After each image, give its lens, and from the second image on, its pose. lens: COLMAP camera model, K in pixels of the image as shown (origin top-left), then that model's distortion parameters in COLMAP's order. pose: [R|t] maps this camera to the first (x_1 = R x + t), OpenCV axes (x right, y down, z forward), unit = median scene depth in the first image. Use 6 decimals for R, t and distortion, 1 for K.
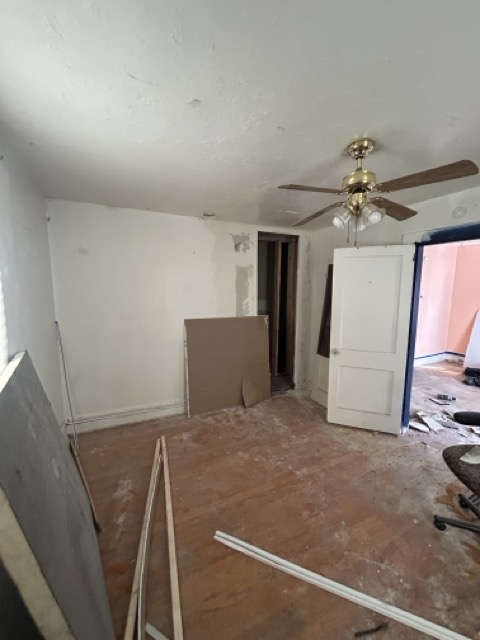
lens RADIAL K [[259.2, 0, 239.6], [0, 259.2, 324.3], [0, 0, 1]] dist [-0.001908, 0.000244]
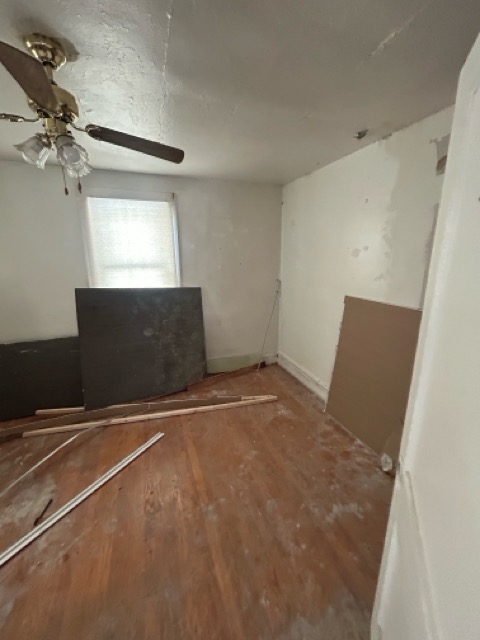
lens RADIAL K [[259.2, 0, 240.9], [0, 259.2, 318.5], [0, 0, 1]] dist [-0.001908, 0.000244]
pose [[-0.078968, 0.231781, -0.969557, 0.690444], [-0.135460, 0.961079, 0.240787, -0.115578], [0.987631, 0.150351, -0.044497, 0.883465]]
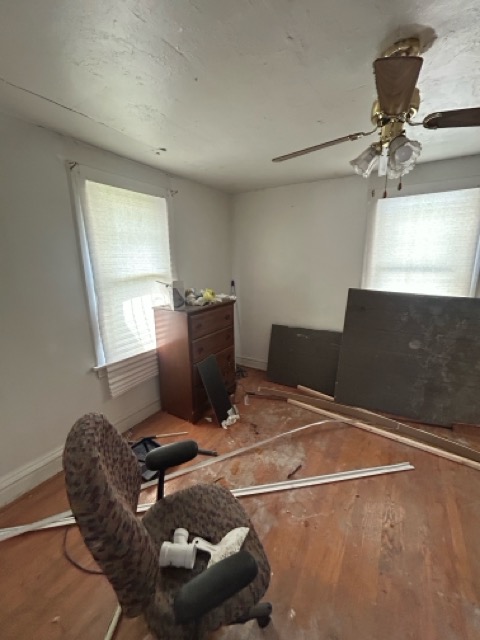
lens RADIAL K [[259.2, 0, 241.6], [0, 259.2, 318.7], [0, 0, 1]] dist [-0.001908, 0.000244]
pose [[-0.831706, 0.132846, -0.539090, 0.705599], [-0.065578, 0.940652, 0.332976, -0.109622], [0.551330, 0.312290, -0.773634, 0.814095]]
